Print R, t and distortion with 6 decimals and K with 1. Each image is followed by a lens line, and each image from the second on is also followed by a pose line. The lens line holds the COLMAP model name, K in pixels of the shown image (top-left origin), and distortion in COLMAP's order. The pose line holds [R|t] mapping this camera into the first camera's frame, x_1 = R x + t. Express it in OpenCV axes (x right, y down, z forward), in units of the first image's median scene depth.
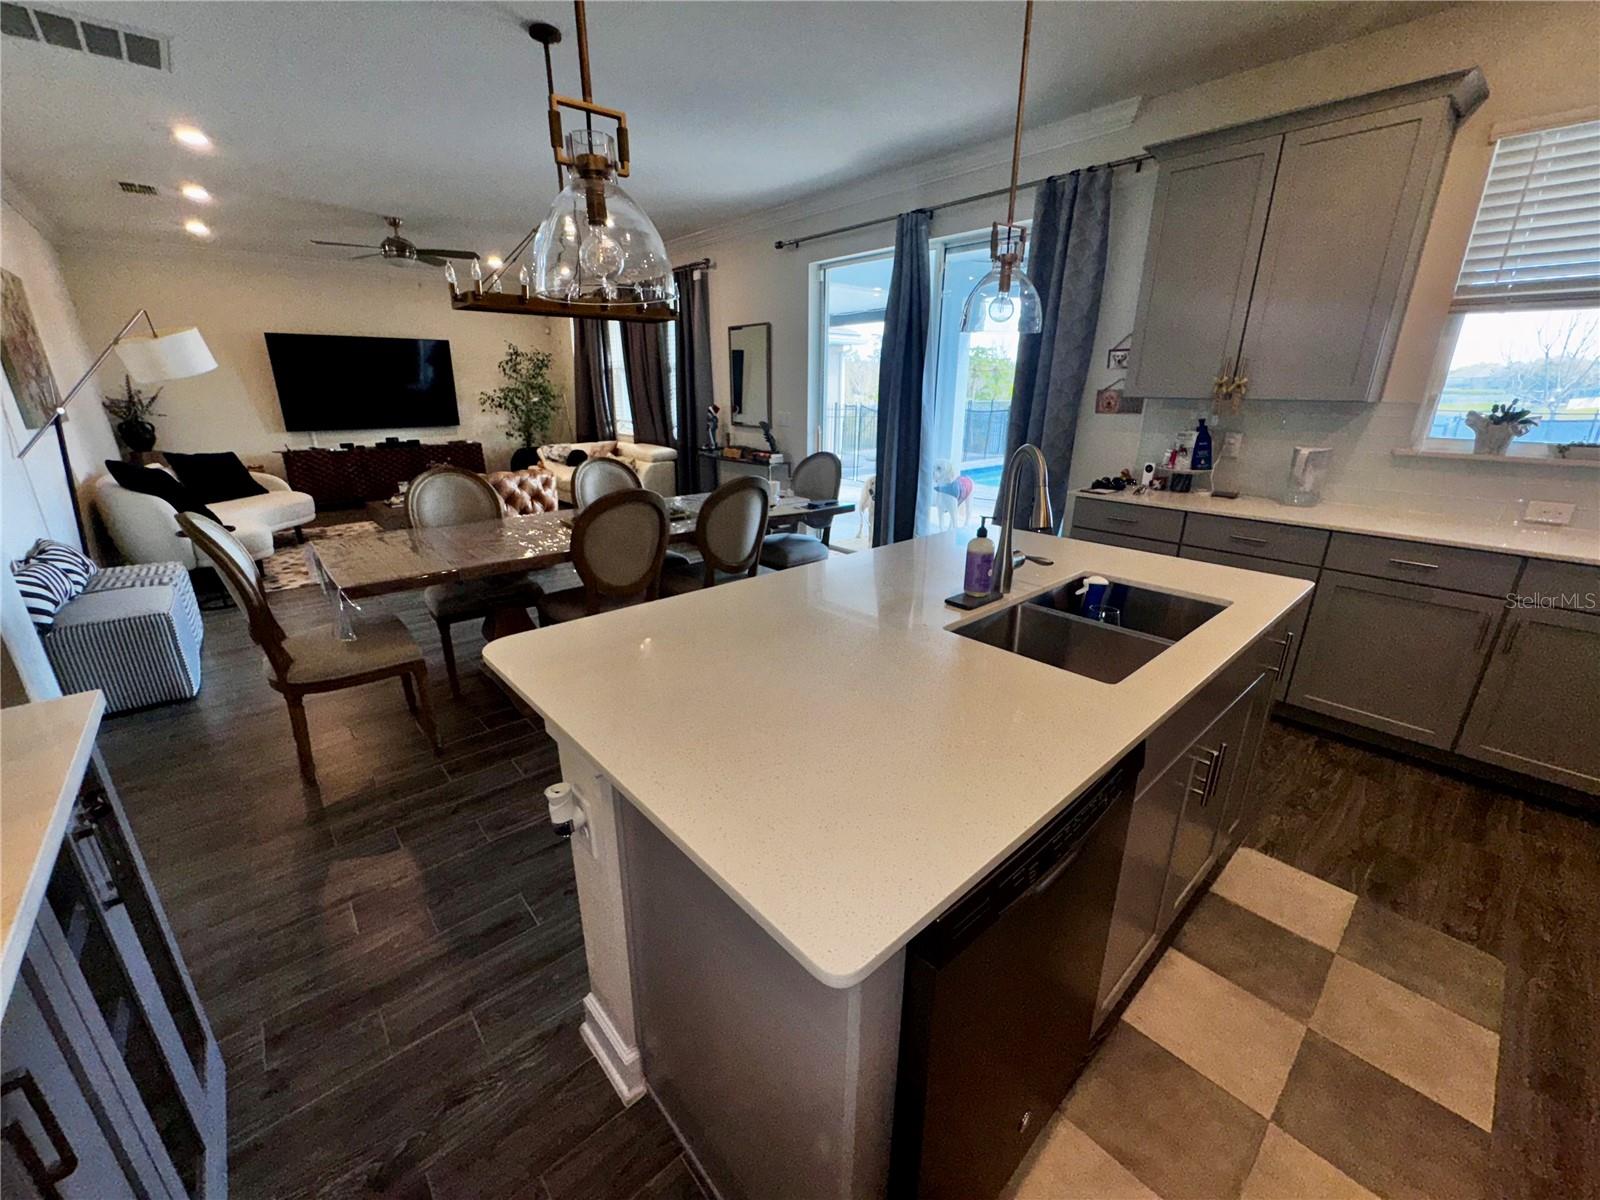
lens RADIAL K [[639.3, 0, 797.5], [0, 639.3, 600.5], [0, 0, 1]] dist [-0.001707, -0.000196]
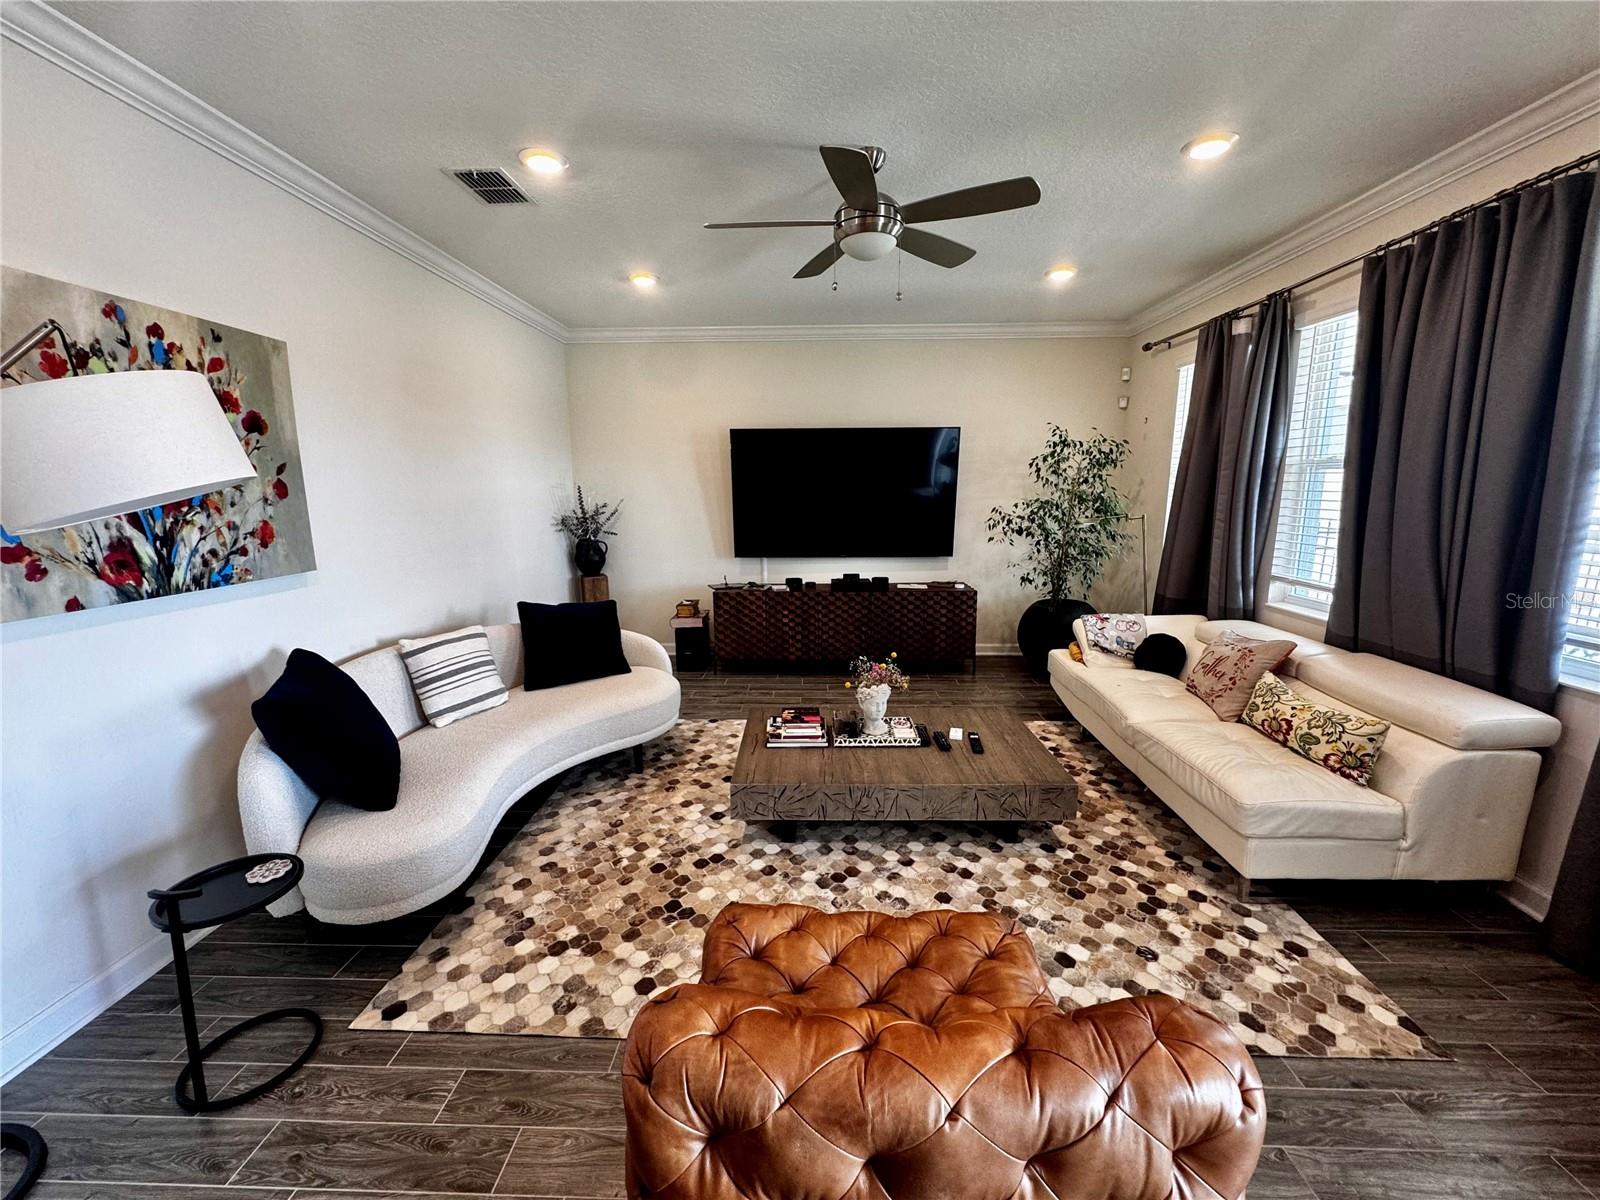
lens RADIAL K [[639.3, 0, 796.7], [0, 639.3, 594.6], [0, 0, 1]] dist [-0.001707, -0.000196]
pose [[0.732592, 0.112720, -0.671270, -0.221857], [-0.210275, 0.975433, -0.065689, -0.170261], [0.647374, 0.189274, 0.738296, 0.460187]]
